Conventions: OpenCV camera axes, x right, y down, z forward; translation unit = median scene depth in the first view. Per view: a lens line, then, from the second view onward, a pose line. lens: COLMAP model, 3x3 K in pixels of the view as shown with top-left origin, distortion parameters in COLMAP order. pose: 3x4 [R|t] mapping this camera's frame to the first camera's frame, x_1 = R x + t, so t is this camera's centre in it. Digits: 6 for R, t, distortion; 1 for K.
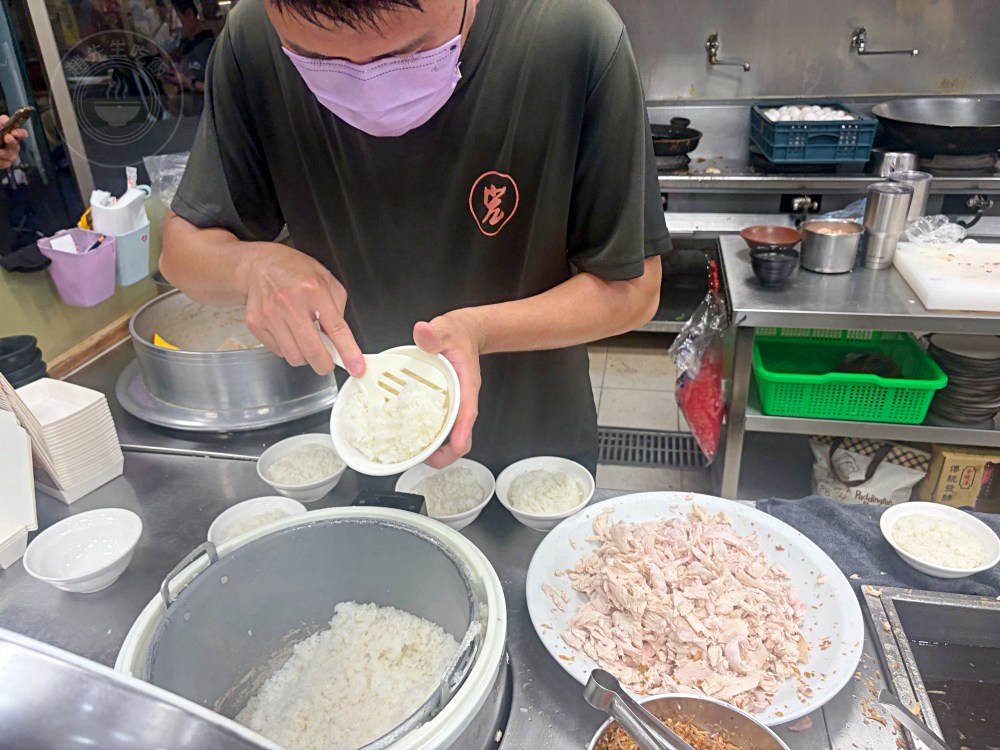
lens RADIAL K [[732.5, 0, 500.0], [0, 732.5, 375.0], [0, 0, 1]] dist [0.009715, 0.003403]
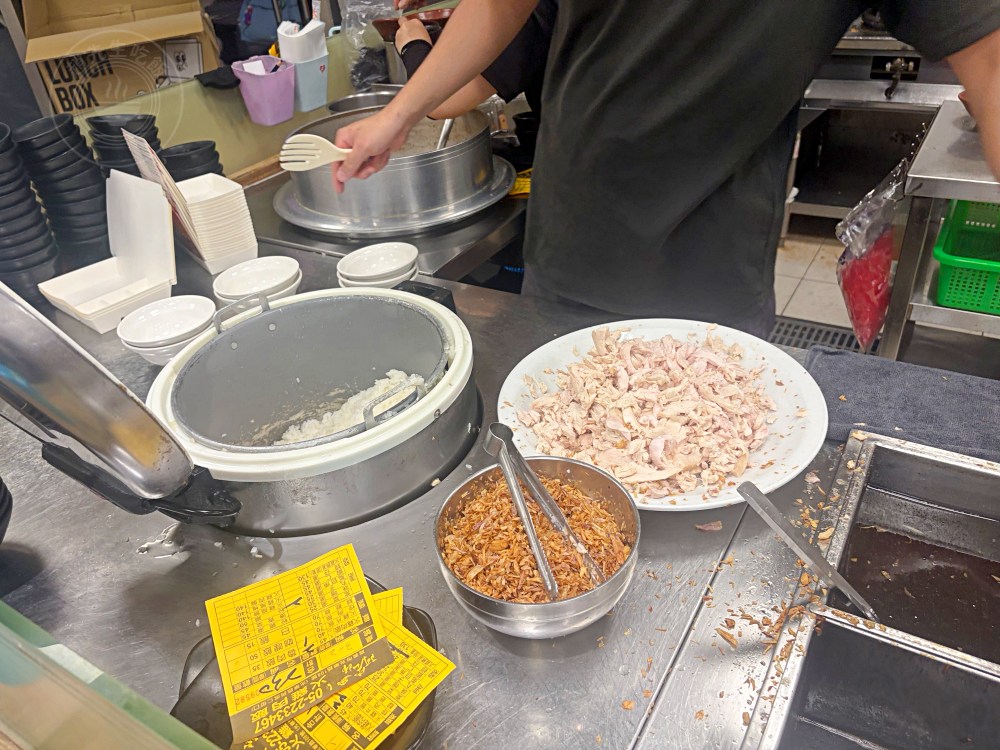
lens RADIAL K [[732.5, 0, 500.0], [0, 732.5, 375.0], [0, 0, 1]] dist [0.009715, 0.003403]
pose [[0.936248, 0.155854, -0.314881, 0.221408], [-0.109971, 0.981188, 0.158669, 0.074311], [0.333687, -0.113926, 0.935775, -0.008256]]
